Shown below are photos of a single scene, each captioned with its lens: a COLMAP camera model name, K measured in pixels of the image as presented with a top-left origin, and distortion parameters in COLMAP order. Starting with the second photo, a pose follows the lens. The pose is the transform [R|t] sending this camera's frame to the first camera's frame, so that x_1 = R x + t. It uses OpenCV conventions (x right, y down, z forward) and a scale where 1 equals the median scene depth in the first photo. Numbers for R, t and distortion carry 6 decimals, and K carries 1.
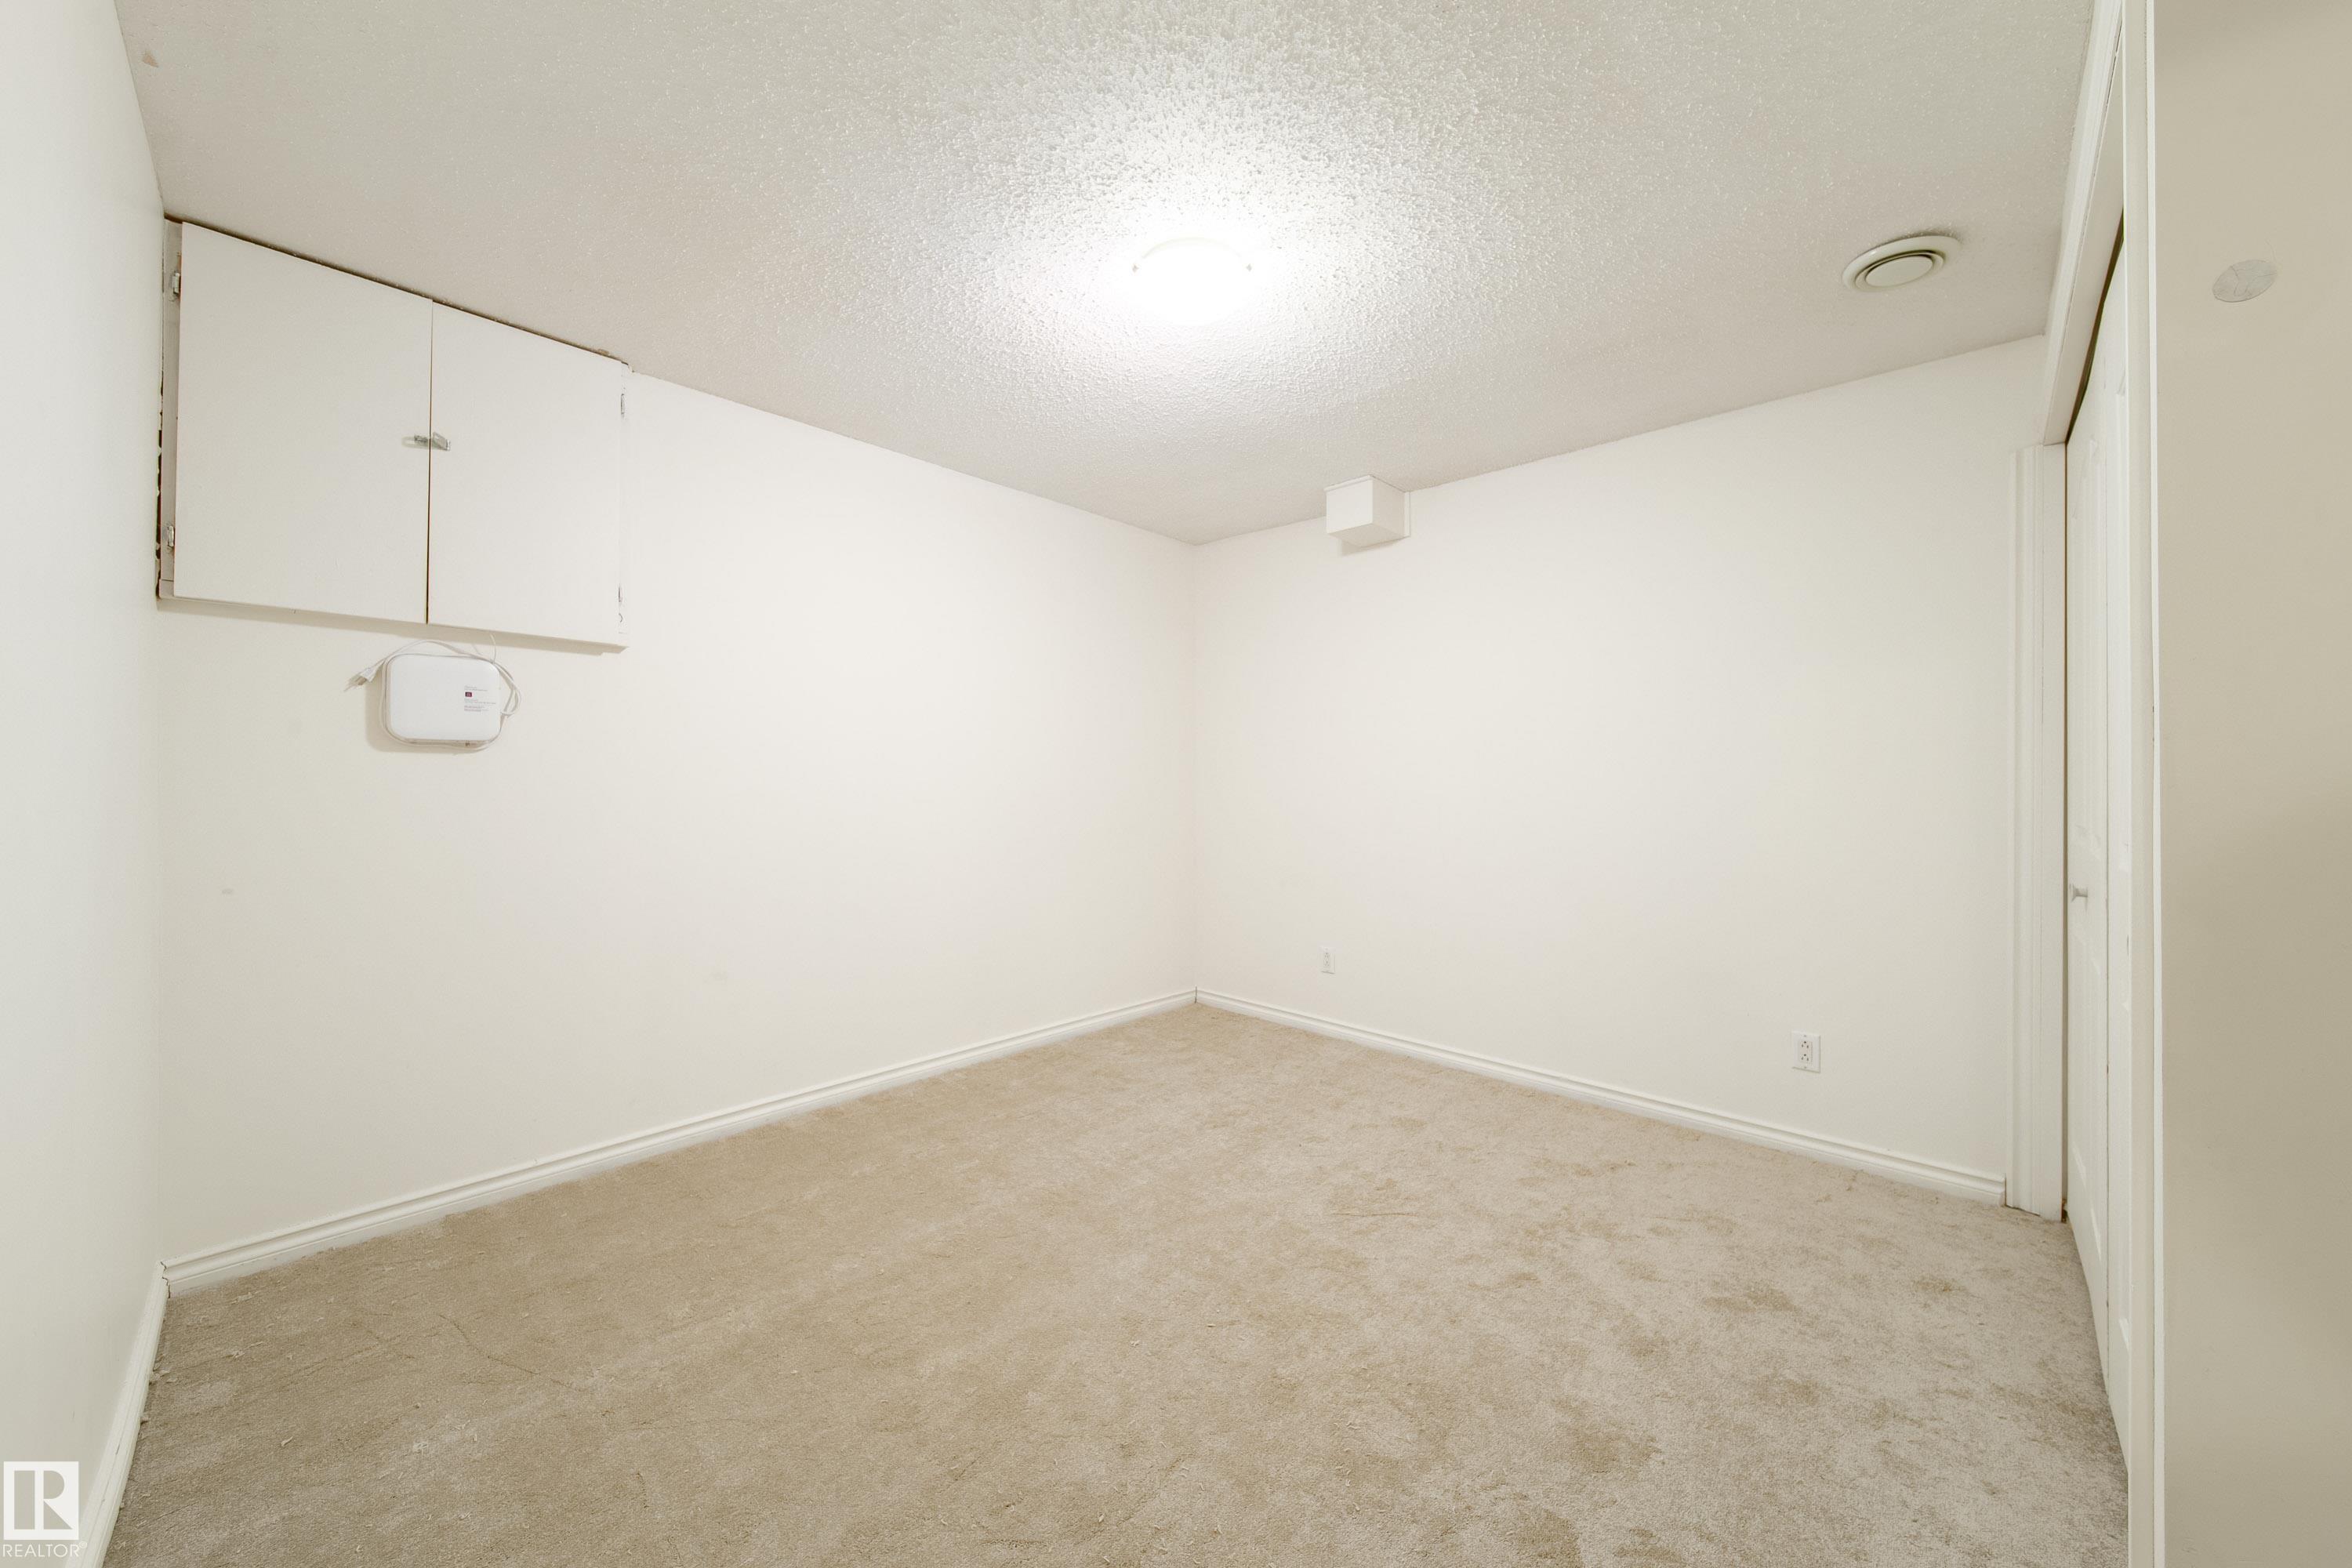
lens RADIAL K [[840.5, 0, 1184.9], [0, 840.5, 779.2], [0, 0, 1]] dist [0.004282, -0.002077]
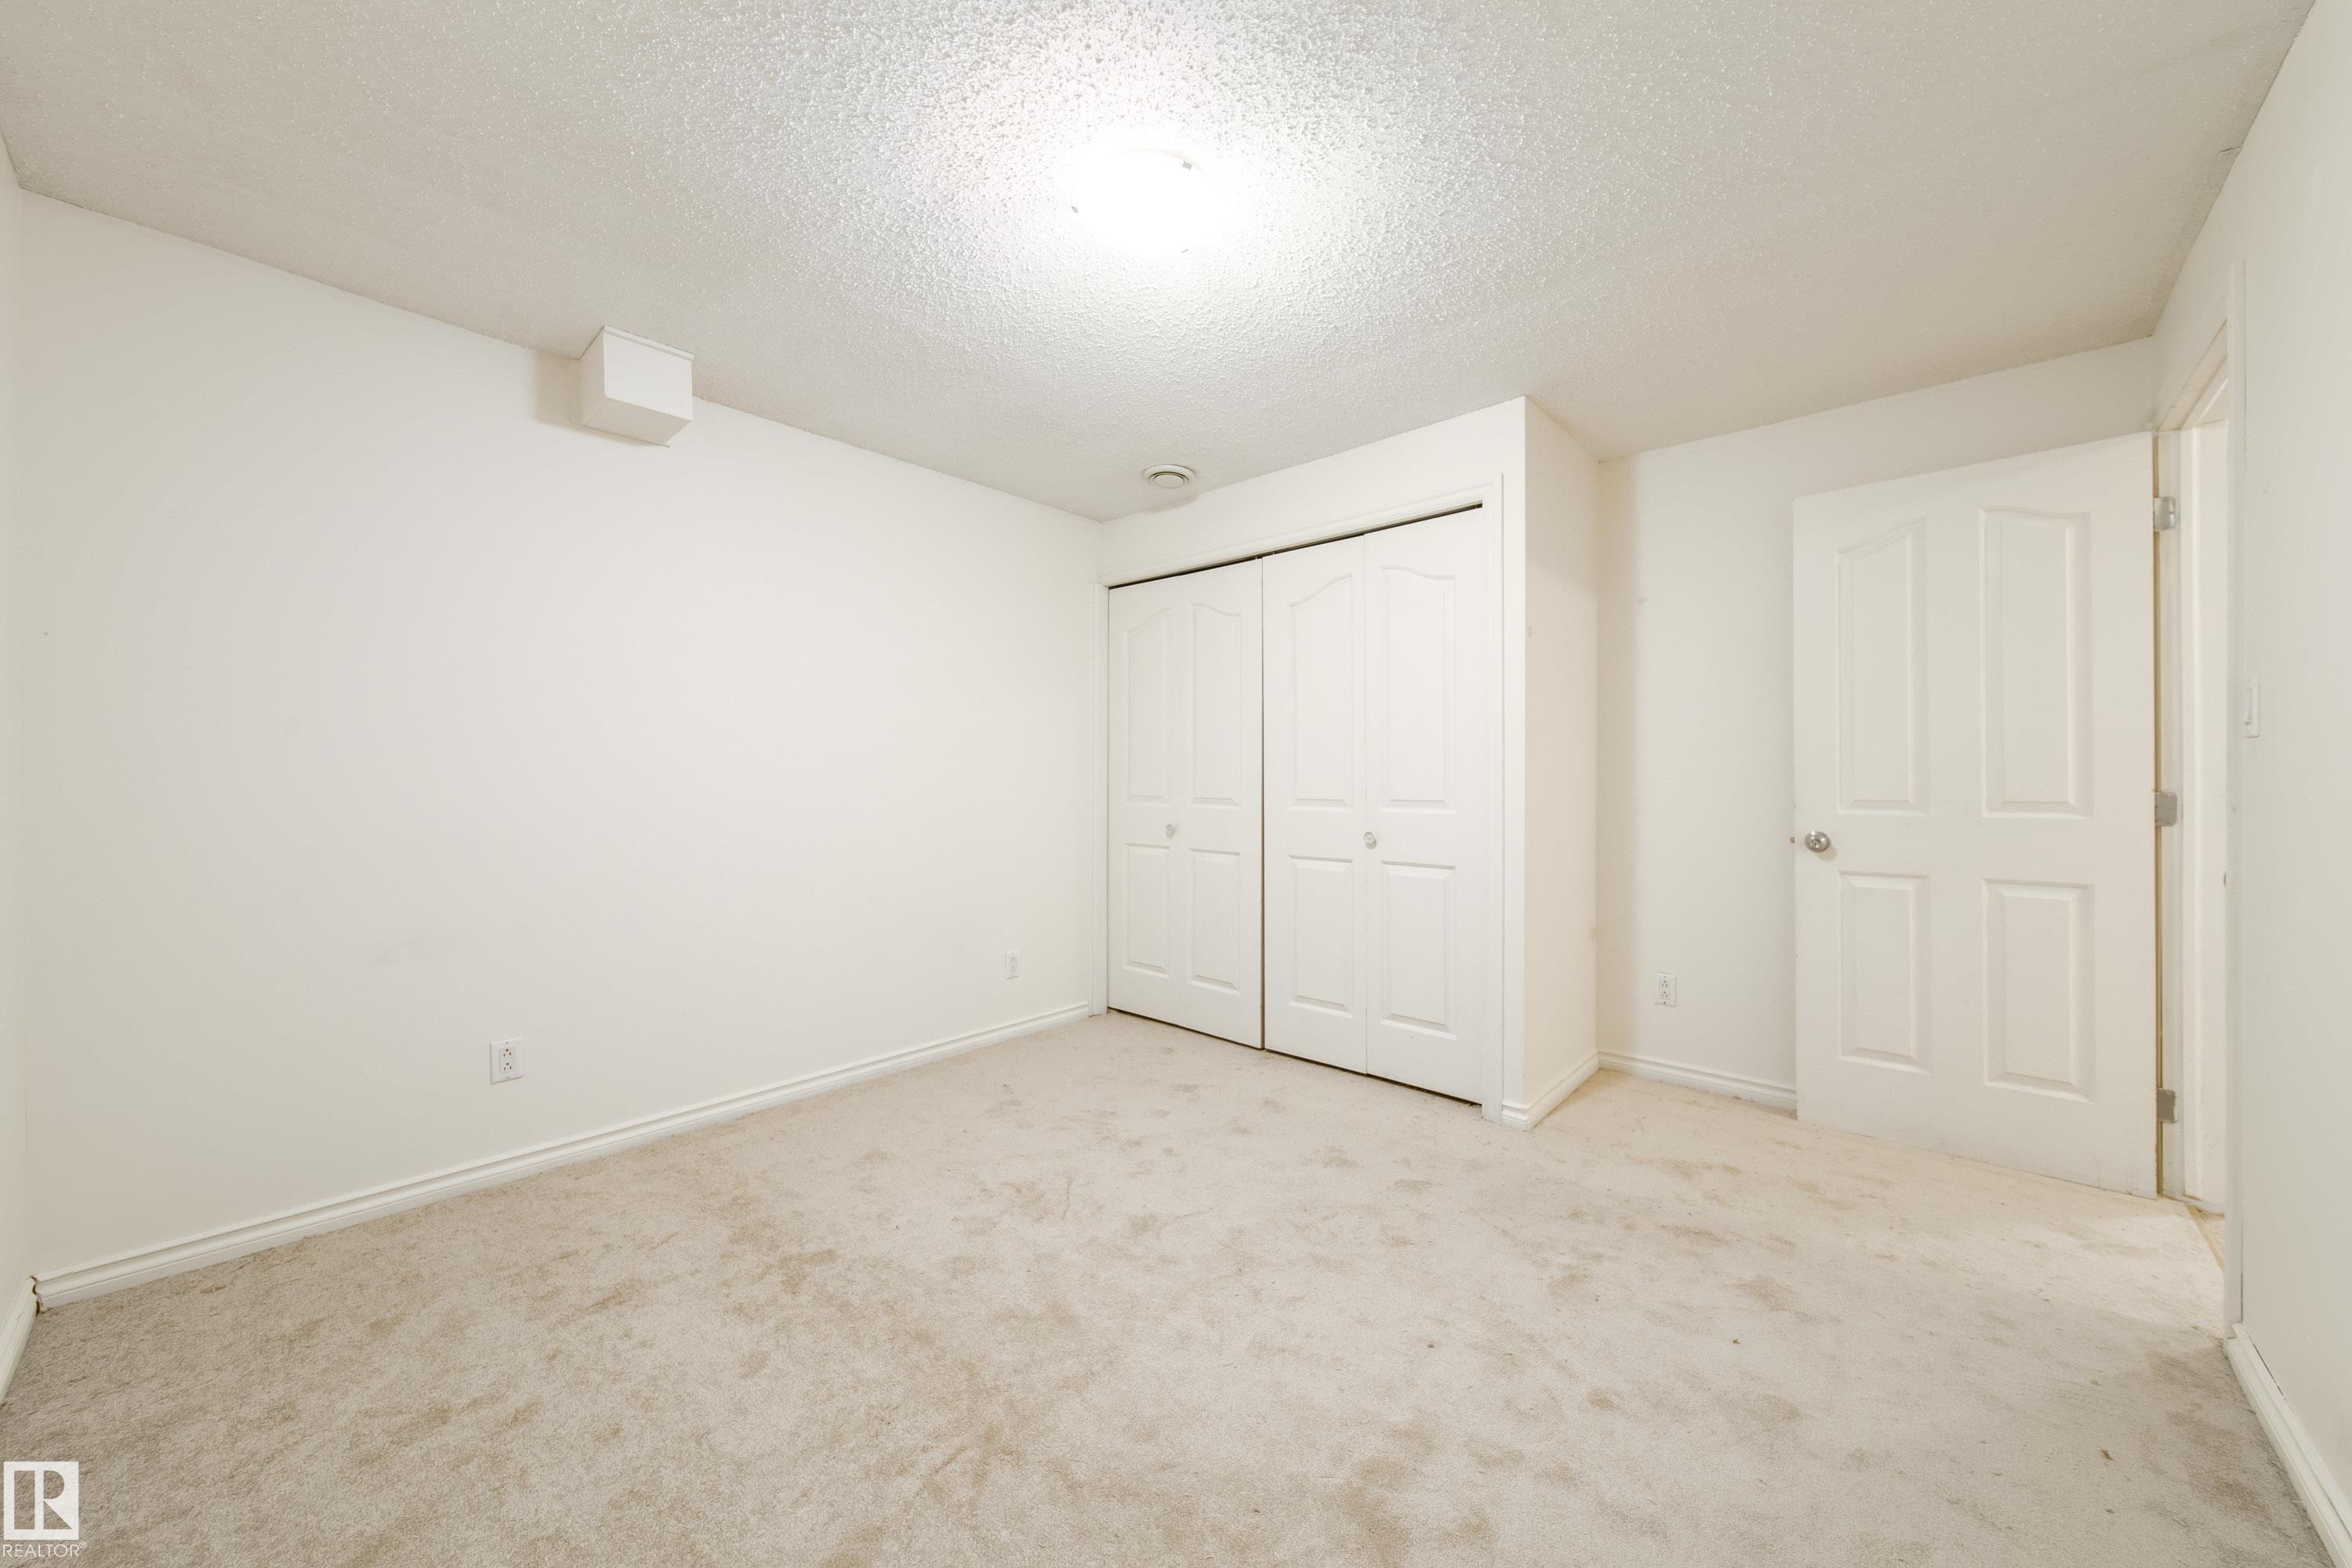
lens RADIAL K [[840.5, 0, 1185.2], [0, 840.5, 768.2], [0, 0, 1]] dist [0.004282, -0.002077]
pose [[-0.022203, 0.000824, 0.999753, -0.740606], [-0.000406, 1.000000, -0.000833, 0.003952], [-0.999753, -0.000424, -0.022203, 0.833499]]
